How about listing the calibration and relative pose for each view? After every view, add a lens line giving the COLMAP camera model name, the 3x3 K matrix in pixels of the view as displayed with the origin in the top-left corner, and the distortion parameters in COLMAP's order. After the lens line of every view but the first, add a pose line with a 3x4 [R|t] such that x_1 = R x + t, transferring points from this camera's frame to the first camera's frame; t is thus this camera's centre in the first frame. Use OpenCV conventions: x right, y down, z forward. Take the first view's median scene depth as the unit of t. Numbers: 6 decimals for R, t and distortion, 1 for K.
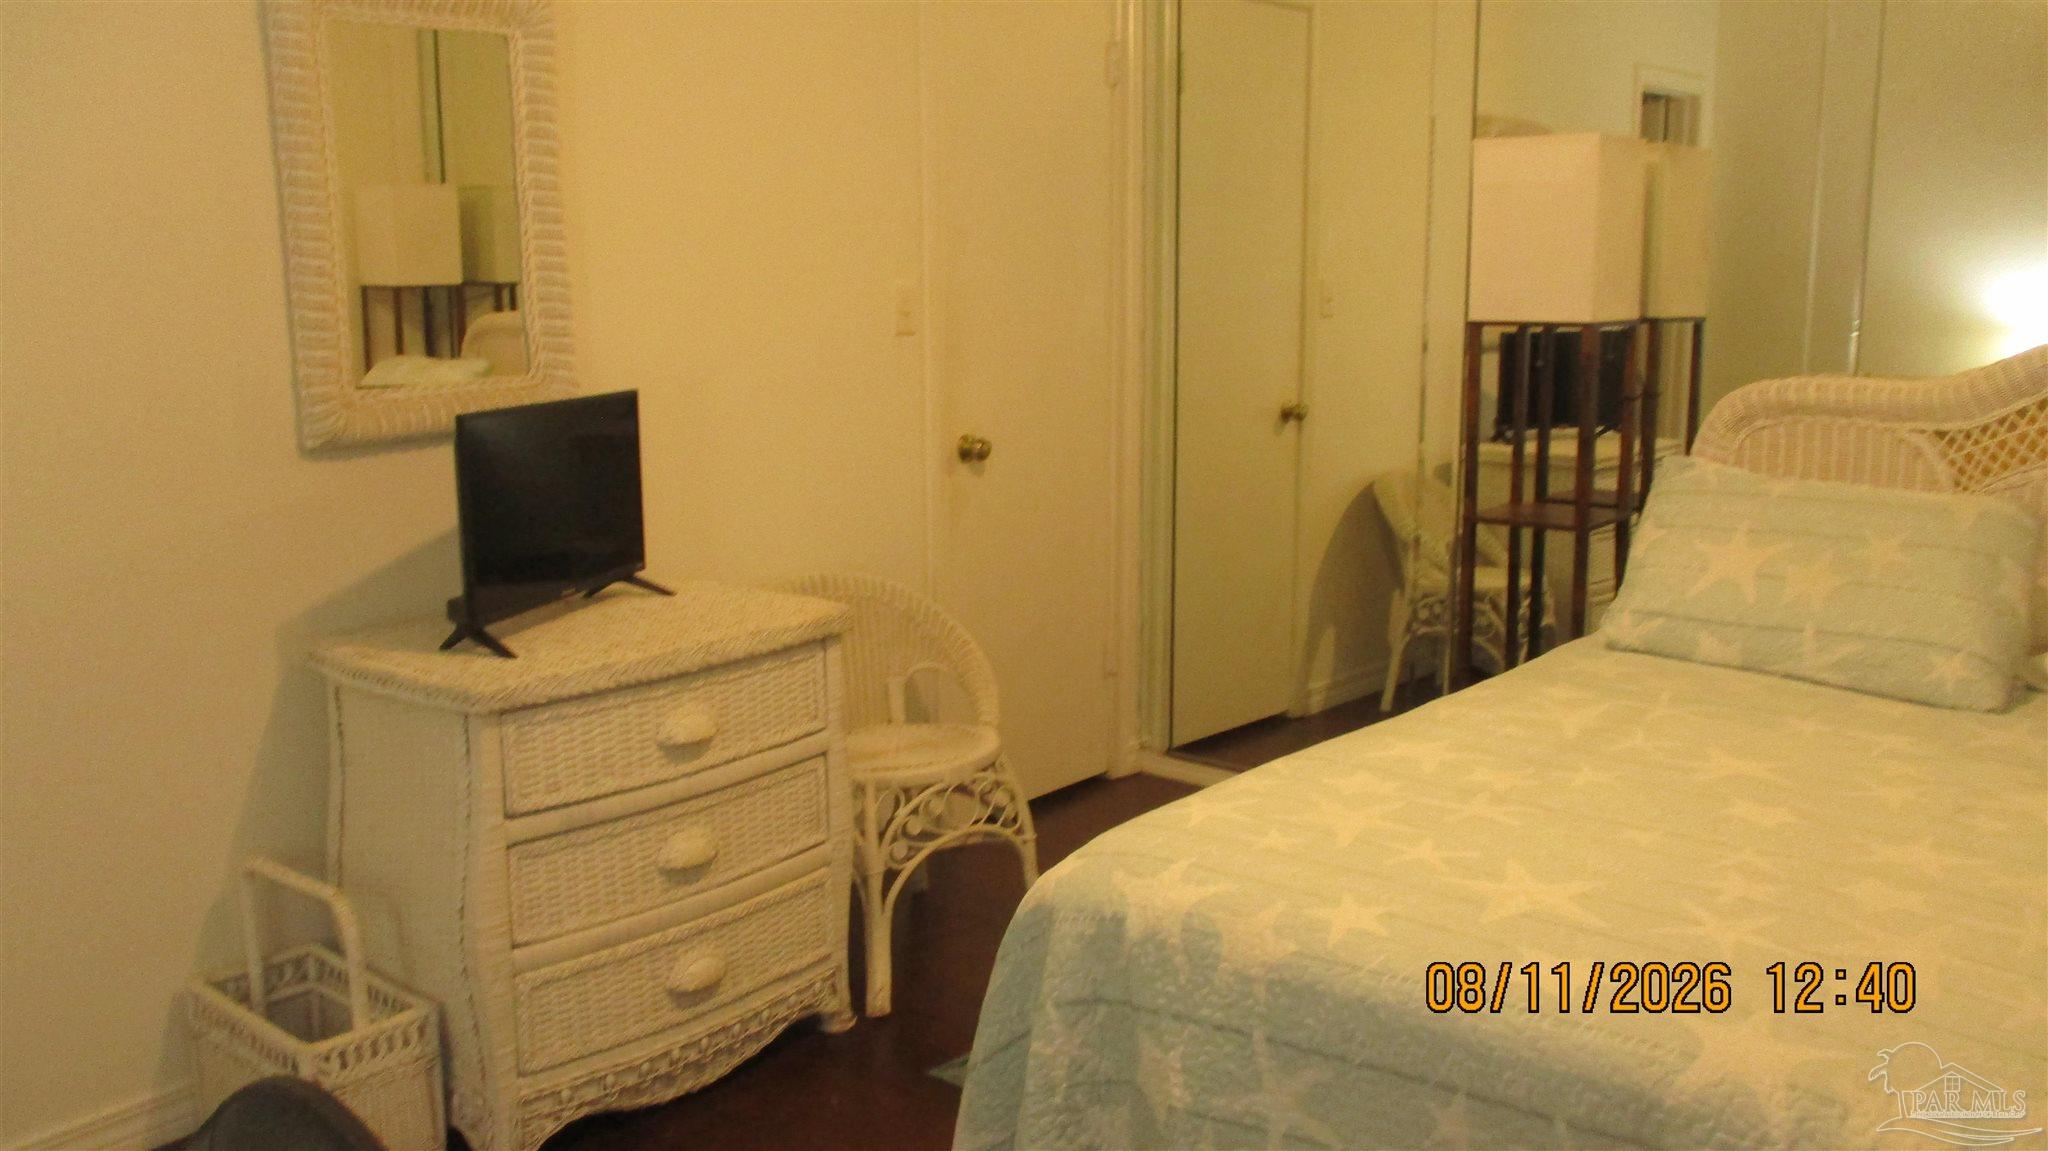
lens RADIAL K [[1720.6, 0, 1028.7], [0, 1720.6, 568.1], [0, 0, 1]] dist [-0.032140, -0.010598]
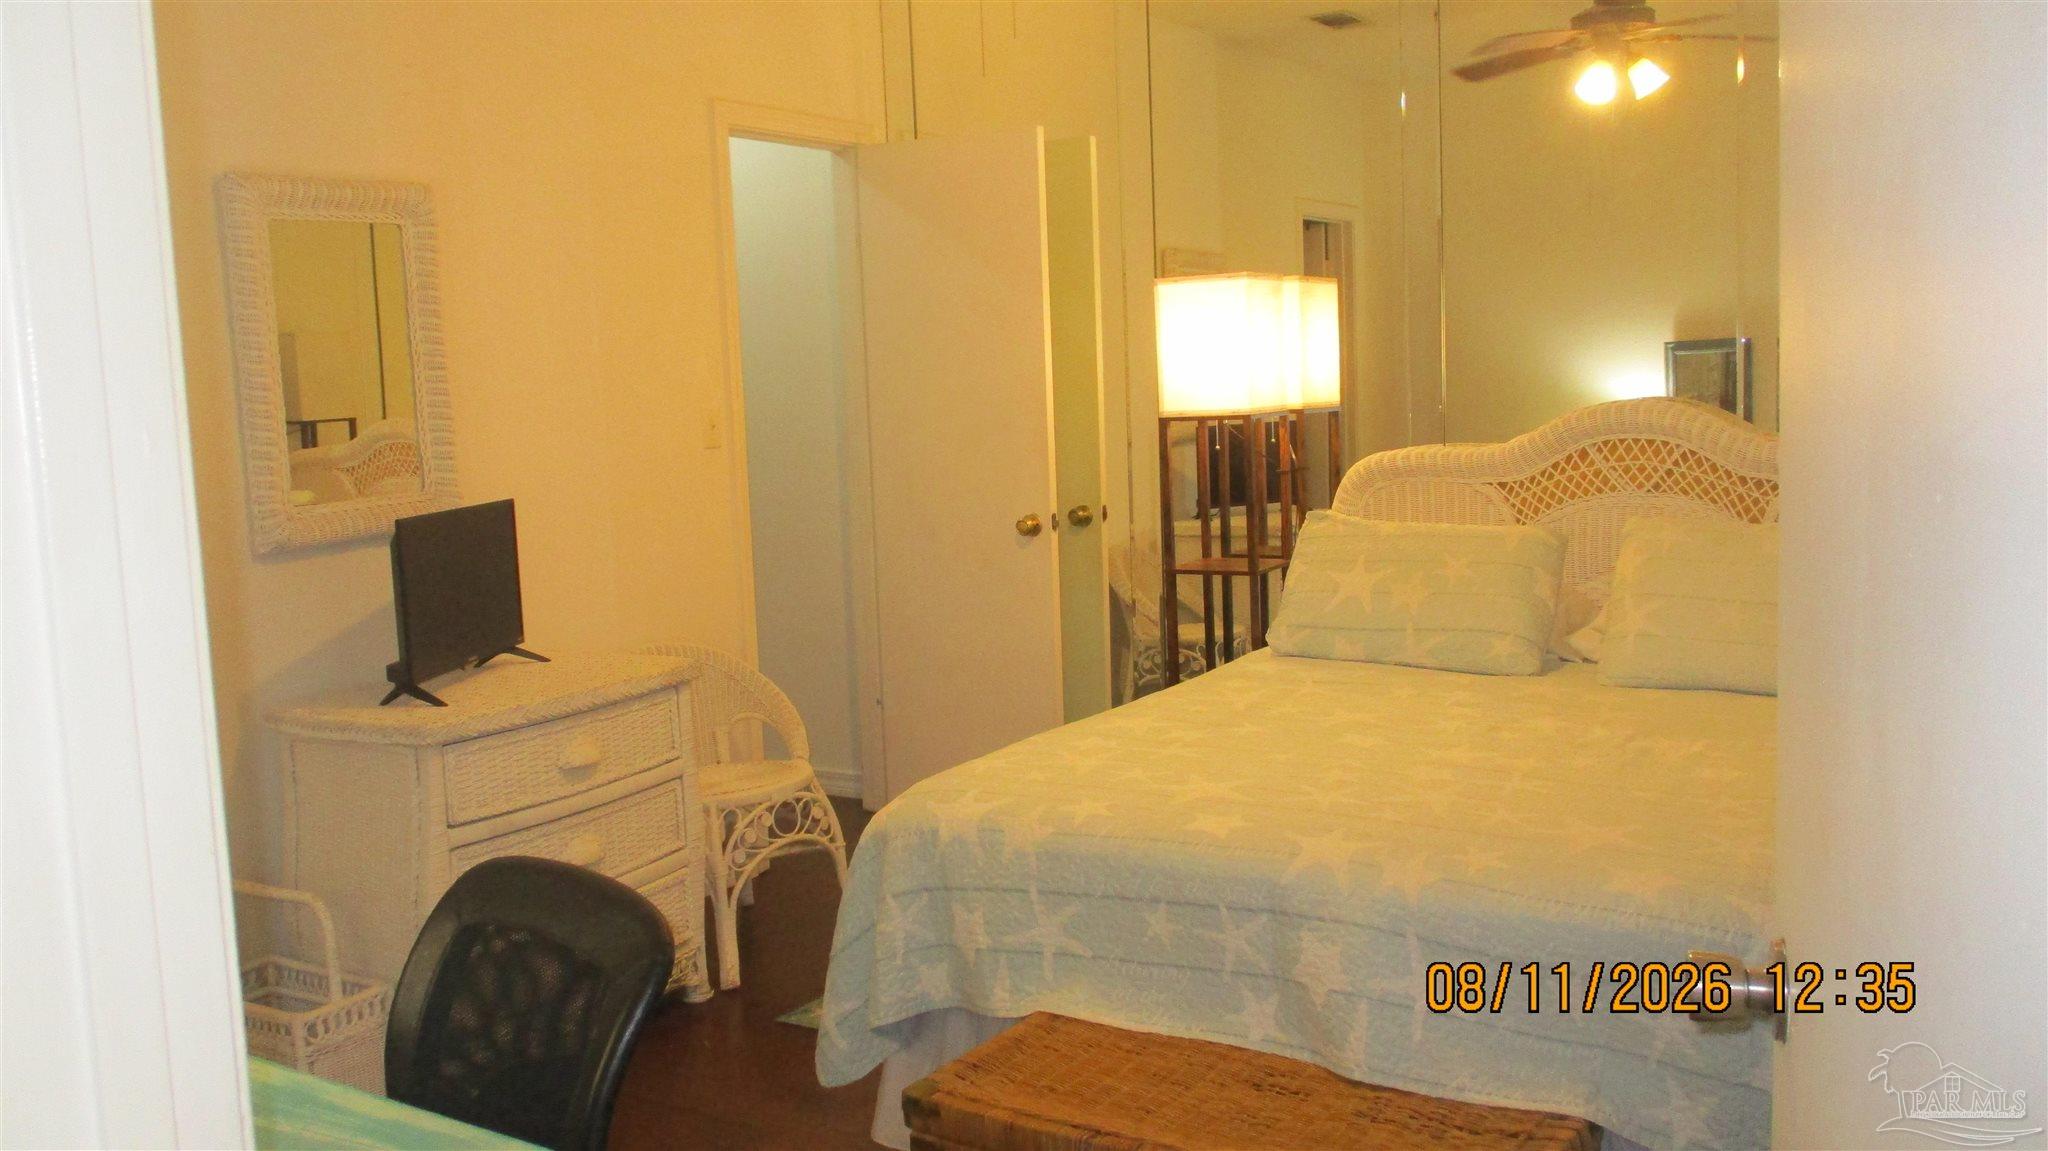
lens RADIAL K [[1720.6, 0, 1010.1], [0, 1720.6, 556.4], [0, 0, 1]] dist [-0.032140, -0.010598]
pose [[0.988737, -0.051118, 0.140662, -0.052530], [0.061011, 0.995890, -0.066941, 0.049821], [-0.136662, 0.074768, 0.987792, -0.321827]]
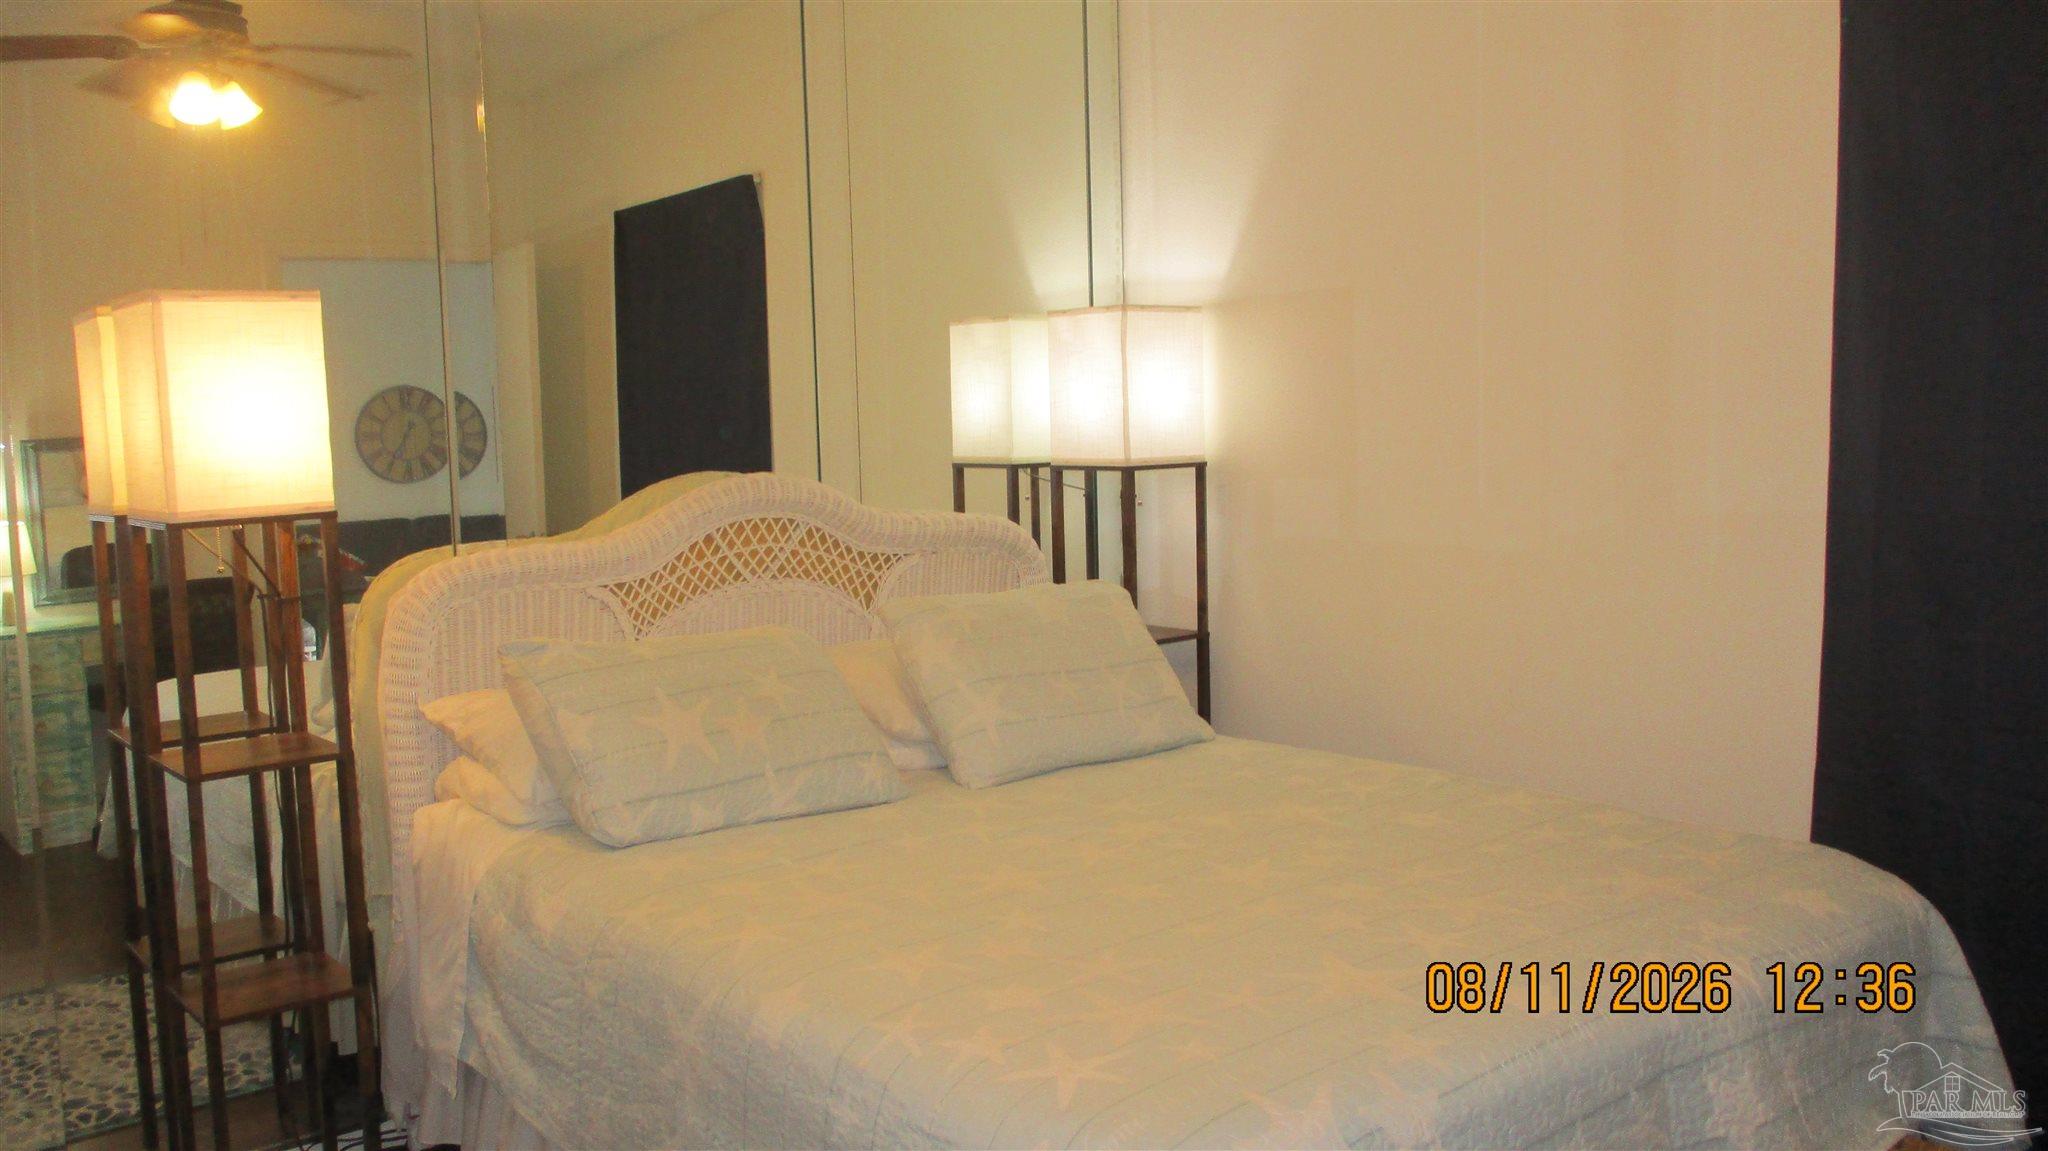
lens RADIAL K [[1720.6, 0, 977.4], [0, 1720.6, 536.7], [0, 0, 1]] dist [-0.032140, -0.010598]
pose [[0.195337, -0.083599, 0.977167, -0.521459], [0.206038, 0.977623, 0.042451, -0.119714], [-0.958849, 0.193041, 0.208191, 0.611331]]
